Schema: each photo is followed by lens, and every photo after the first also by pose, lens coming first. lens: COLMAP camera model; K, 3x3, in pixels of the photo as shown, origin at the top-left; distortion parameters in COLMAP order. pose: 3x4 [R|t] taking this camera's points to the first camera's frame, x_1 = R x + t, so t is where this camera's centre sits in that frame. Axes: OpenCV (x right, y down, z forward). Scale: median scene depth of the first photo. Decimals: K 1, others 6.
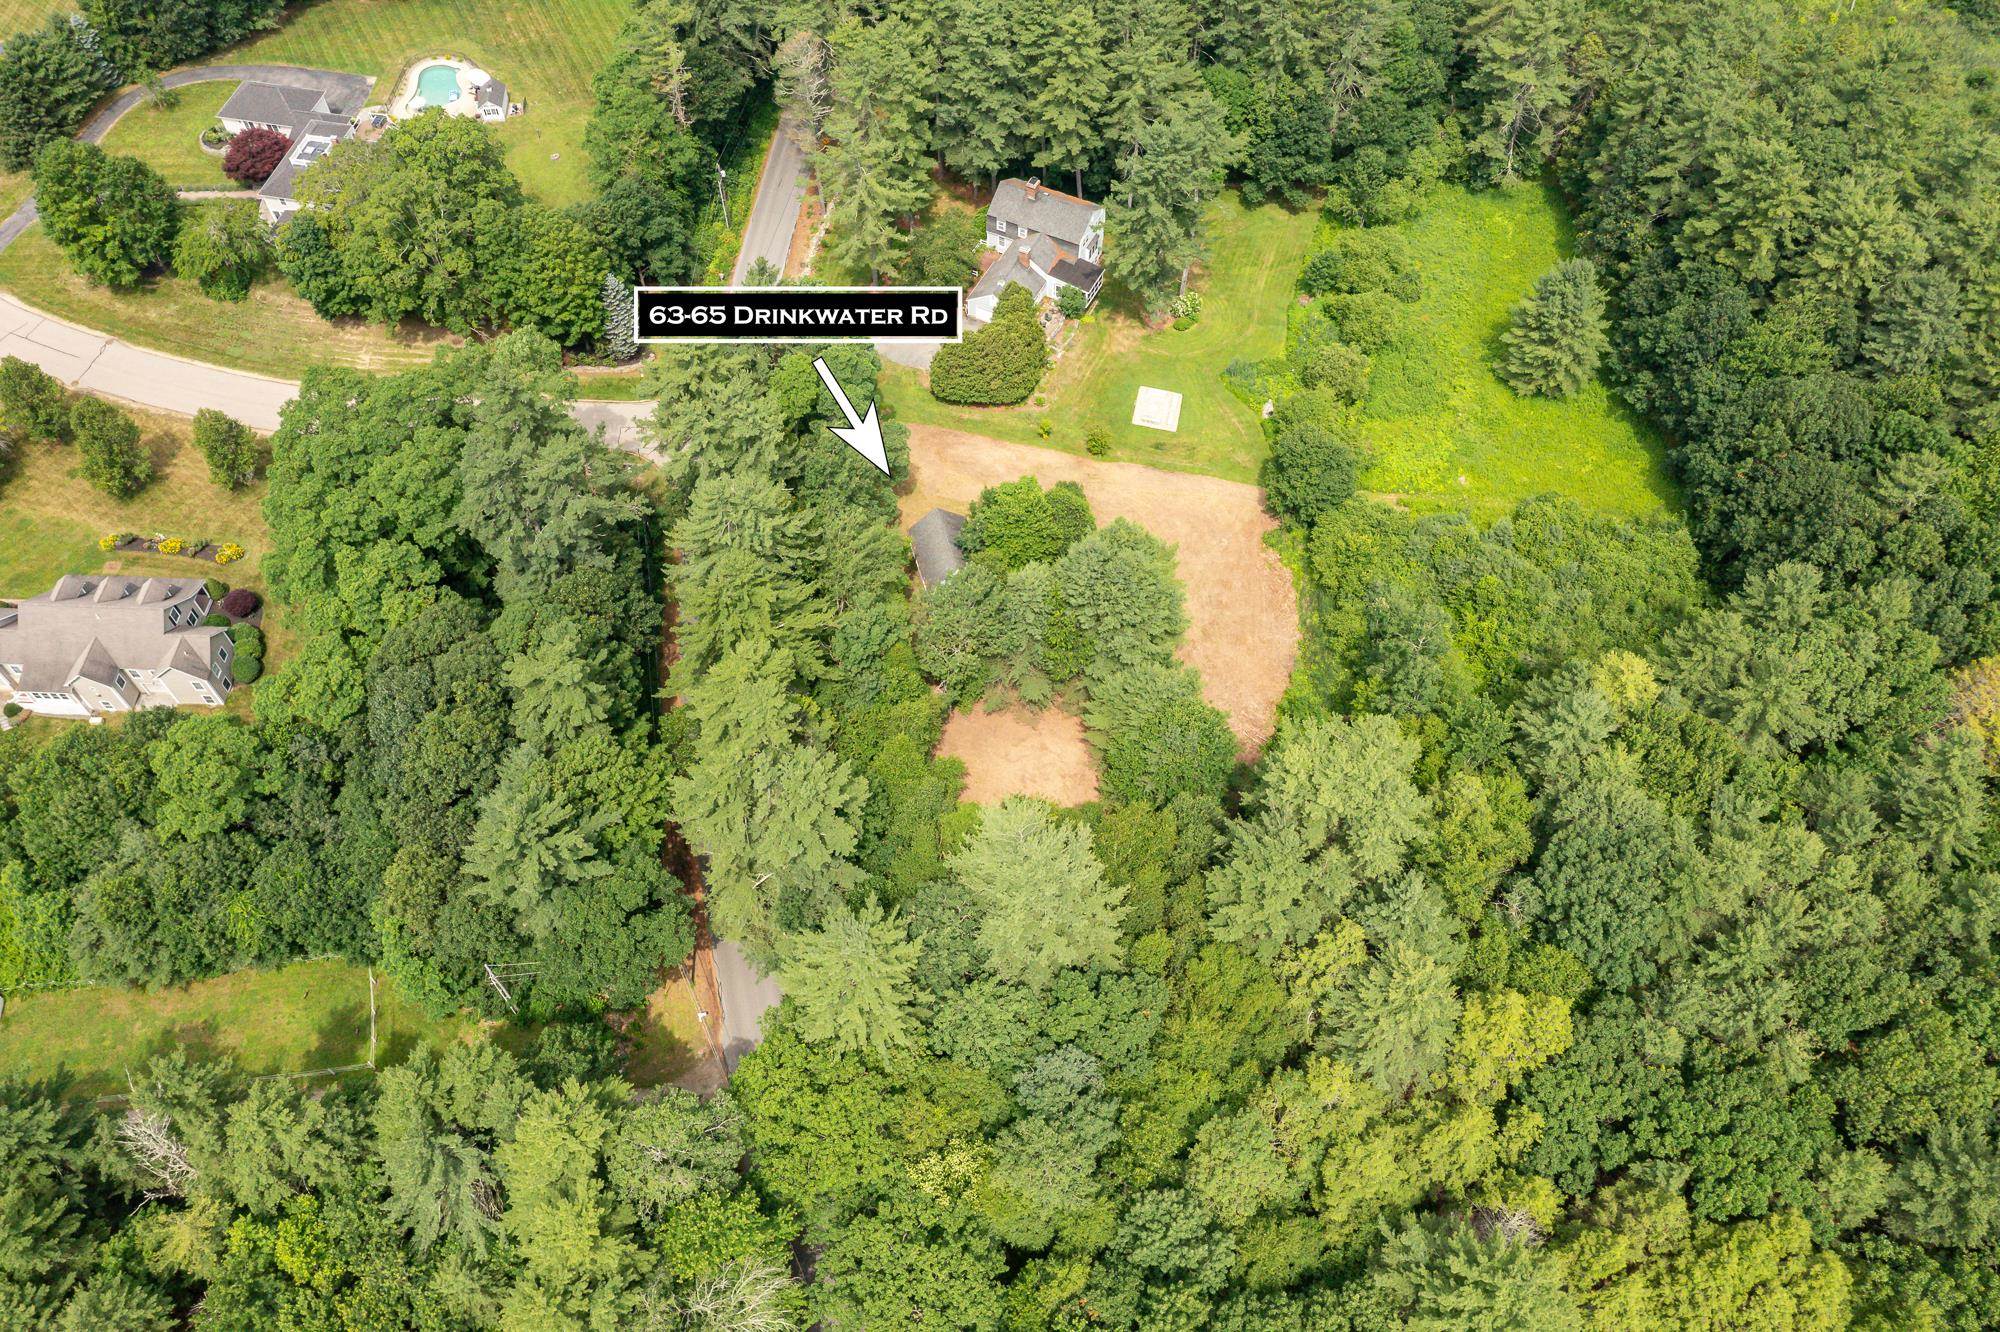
lens RADIAL K [[1585.4, 0, 1000.0], [0, 1585.4, 666.0], [0, 0, 1]] dist [-0.017329, 0.001587]
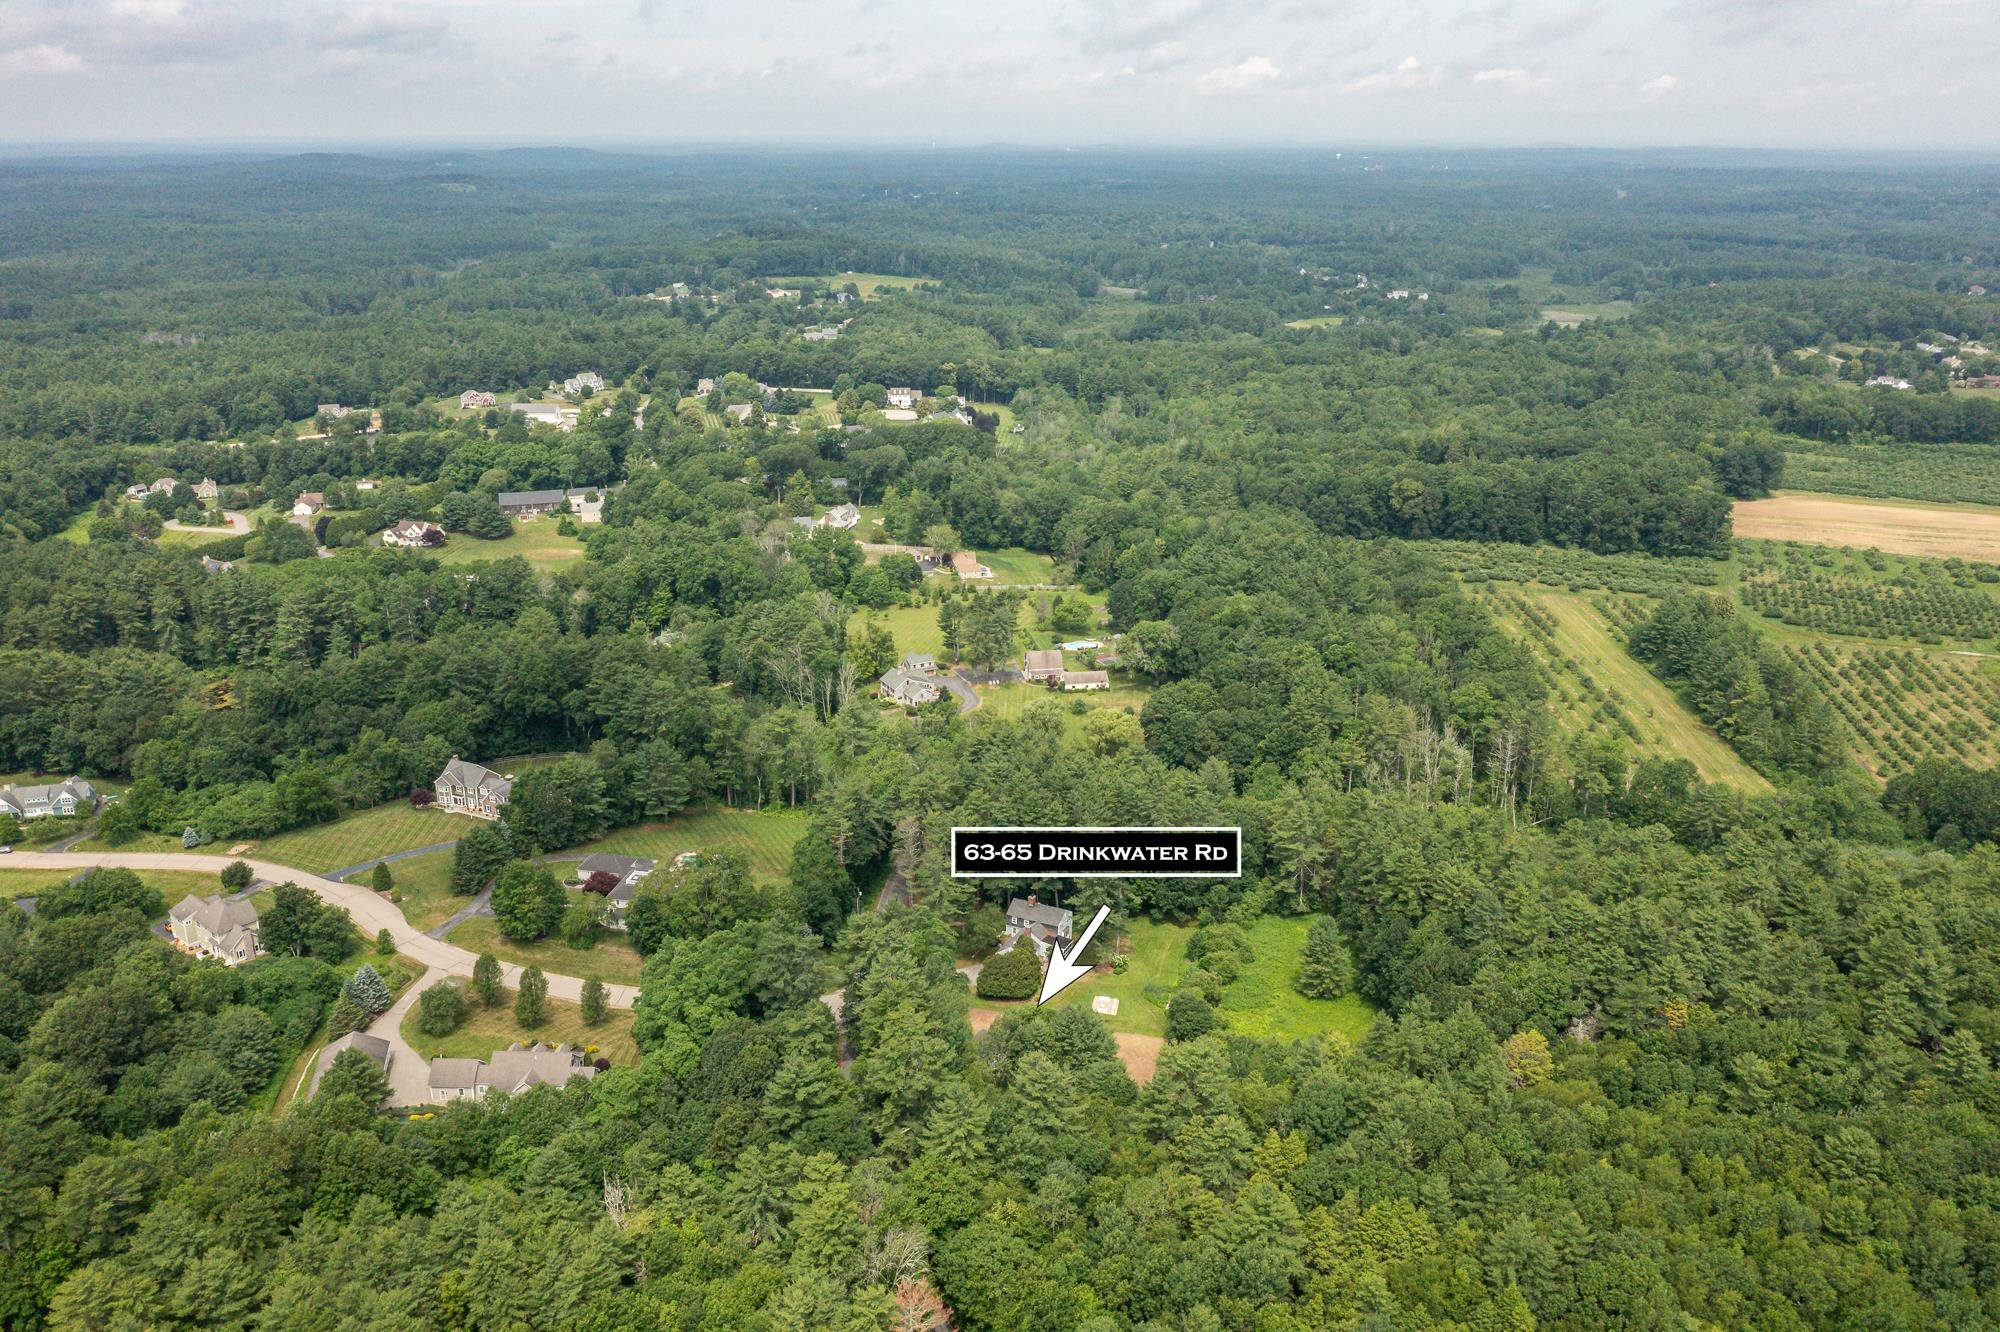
lens RADIAL K [[1585.4, 0, 1000.0], [0, 1585.4, 666.0], [0, 0, 1]] dist [-0.017329, 0.001587]
pose [[0.999932, 0.001397, 0.011553, -0.038243], [0.005736, 0.804602, -0.593787, 0.577494], [-0.010125, 0.593813, 0.804539, -0.637340]]
